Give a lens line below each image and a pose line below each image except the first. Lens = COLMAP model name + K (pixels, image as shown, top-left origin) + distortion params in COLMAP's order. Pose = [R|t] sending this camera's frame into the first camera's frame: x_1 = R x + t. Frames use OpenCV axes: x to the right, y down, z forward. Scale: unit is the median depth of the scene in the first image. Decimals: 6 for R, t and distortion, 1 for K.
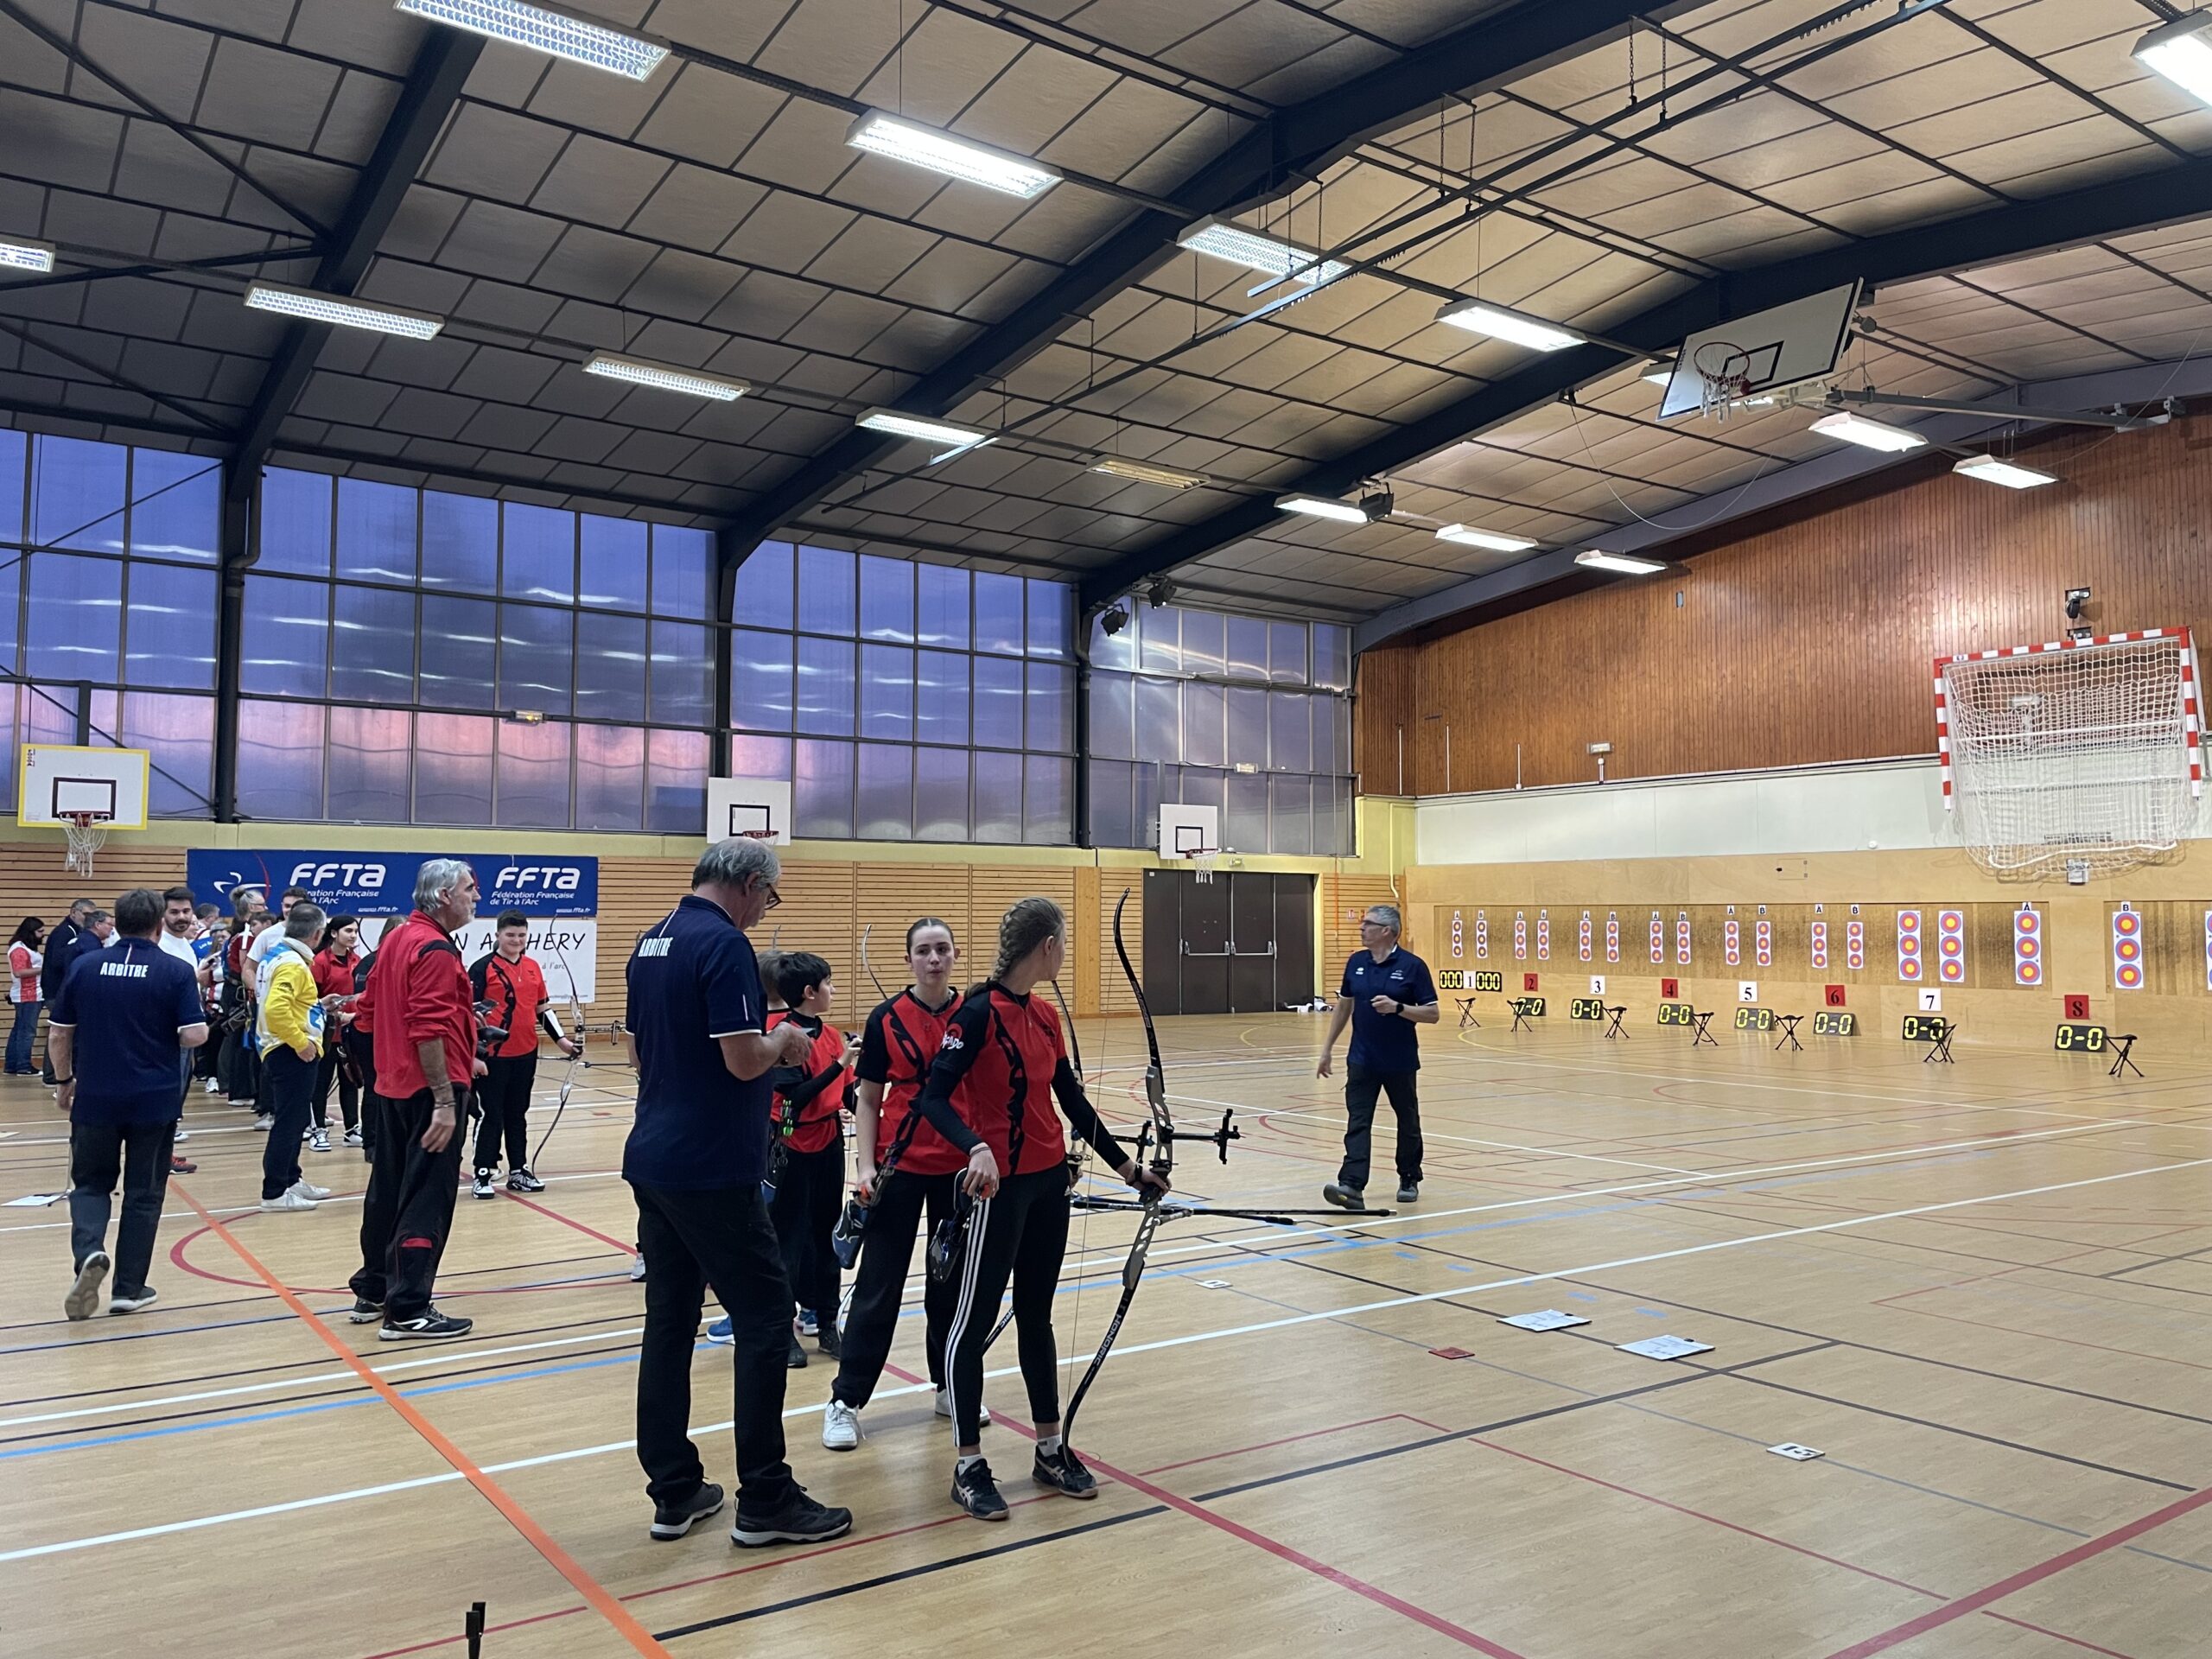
lens RADIAL K [[1701.4, 0, 1107.9], [0, 1701.4, 829.6], [0, 0, 1]] dist [0.108228, -0.110519]
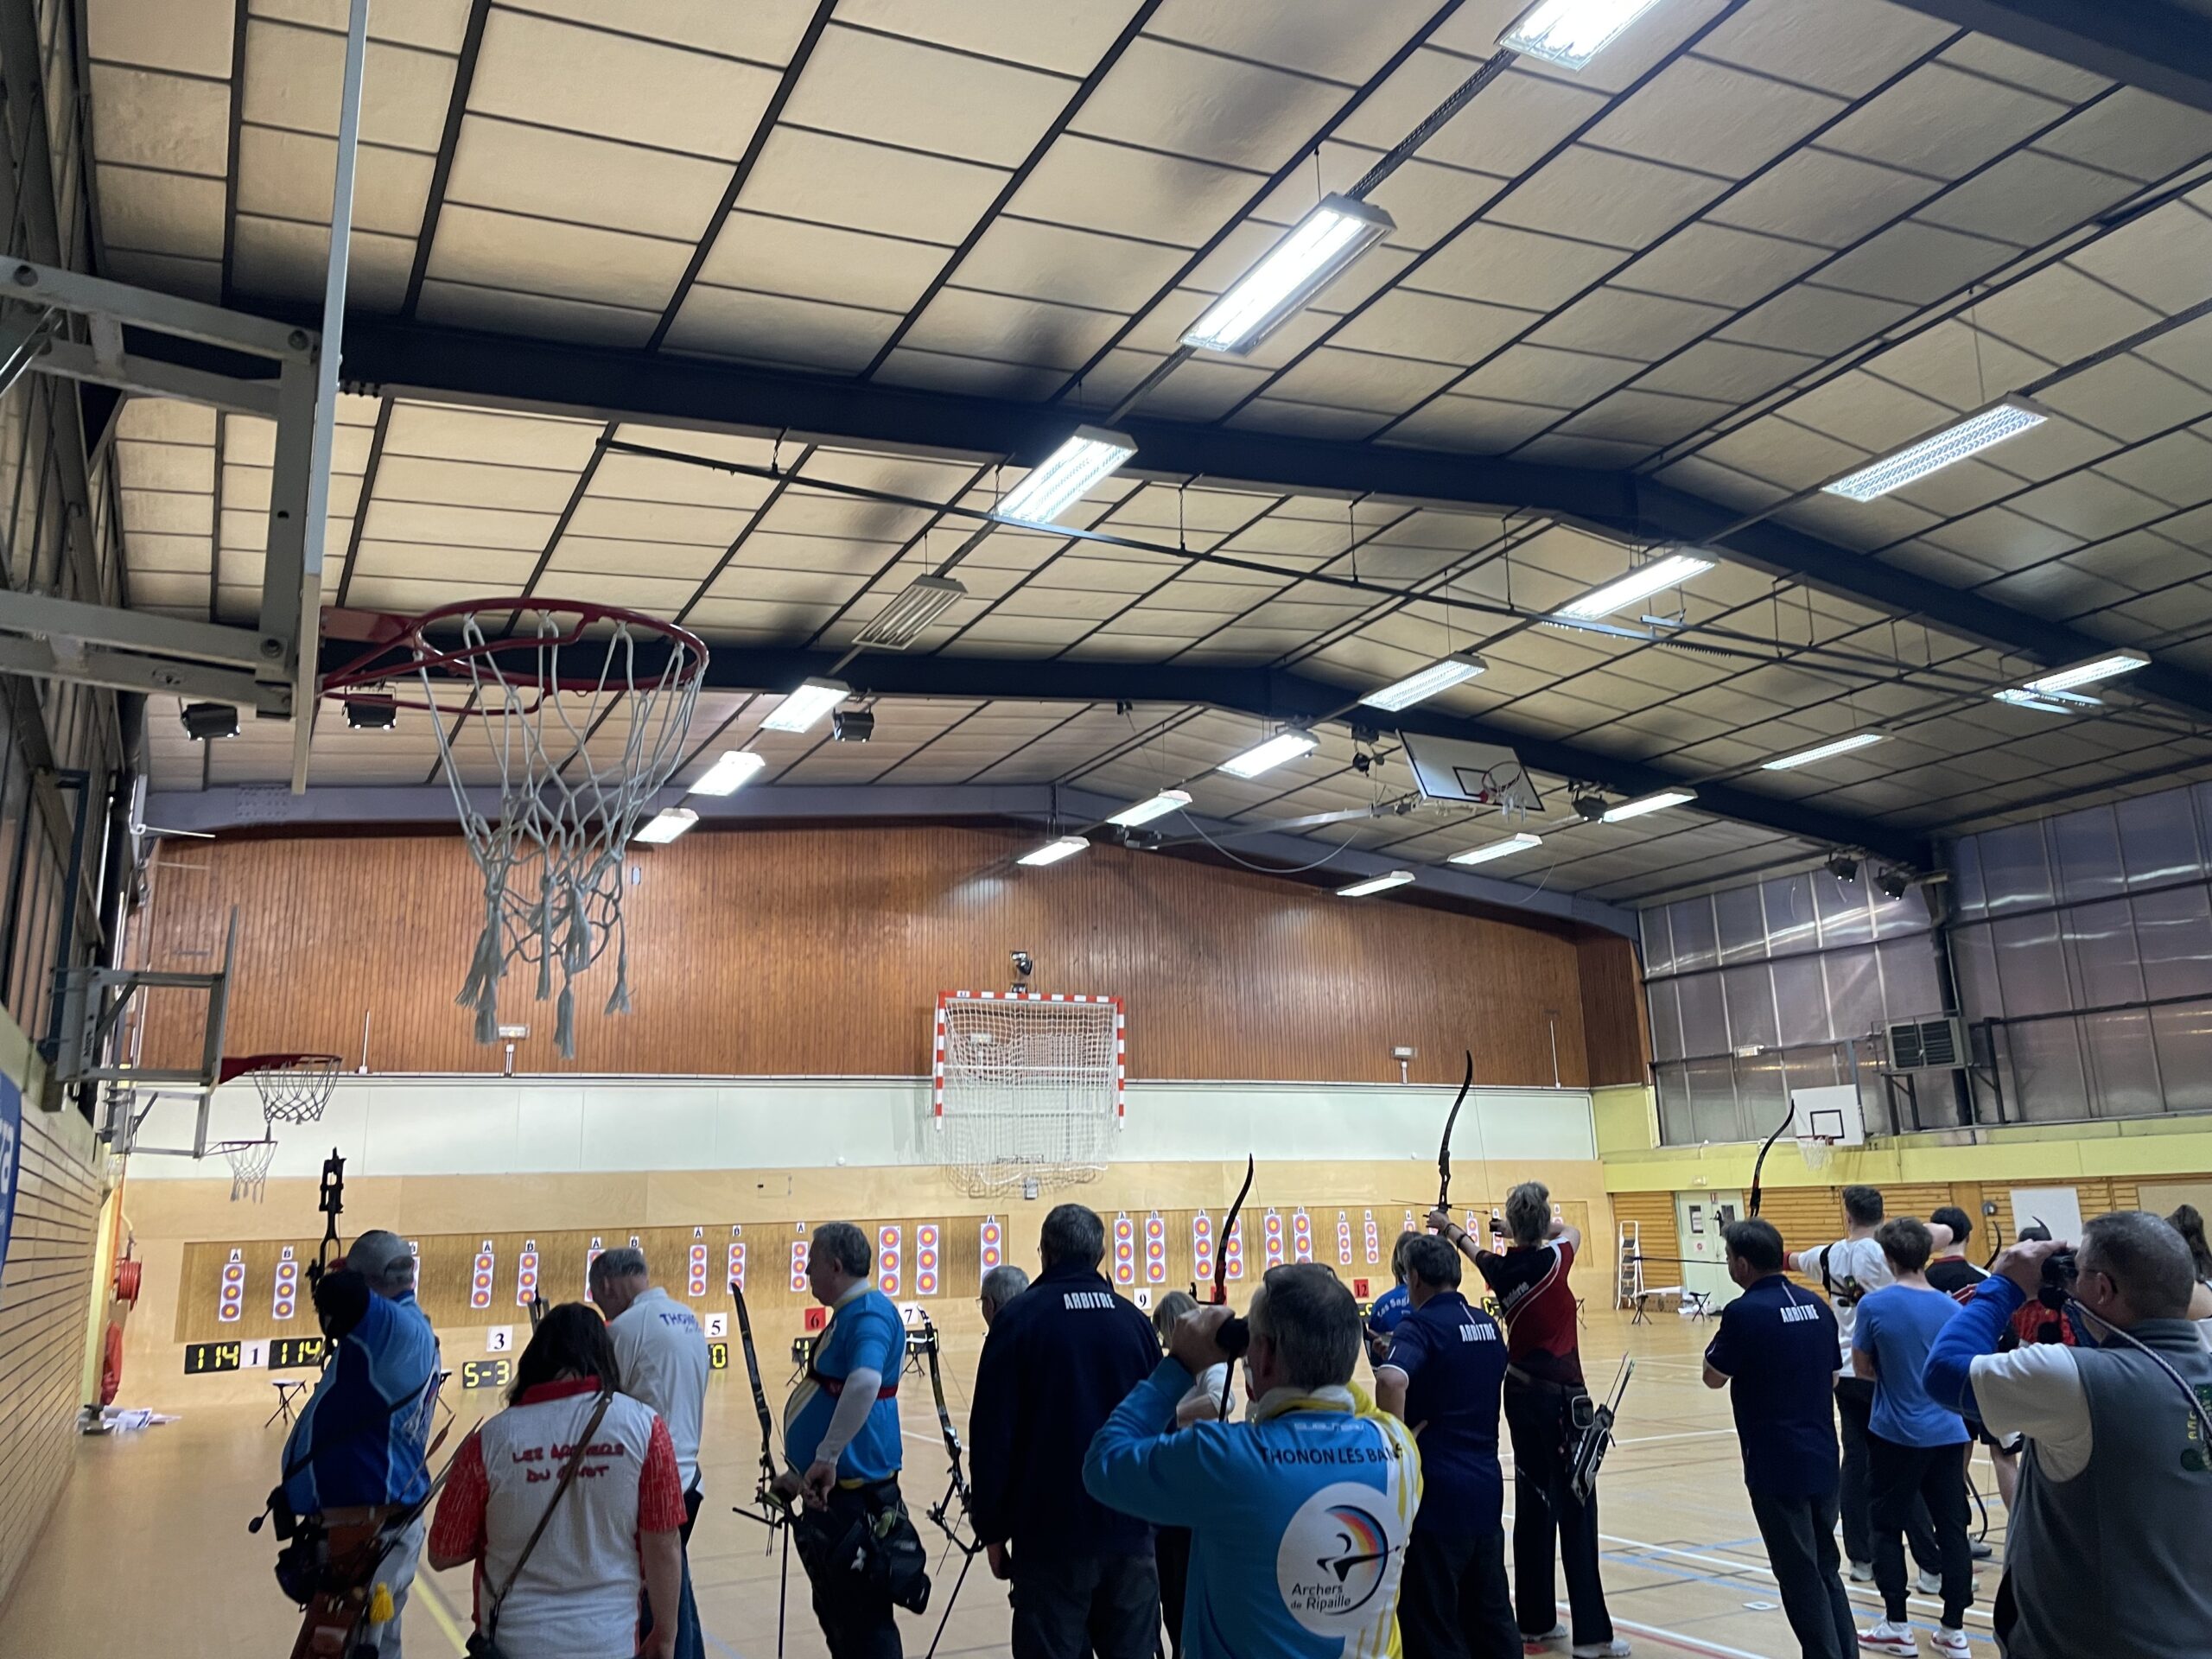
lens RADIAL K [[1701.4, 0, 1112.5], [0, 1701.4, 828.6], [0, 0, 1]] dist [0.108228, -0.110519]
pose [[0.125044, 0.221646, 0.967077, -0.584500], [-0.022644, 0.975111, -0.220560, 0.038335], [-0.991893, 0.005681, 0.126950, 0.745918]]
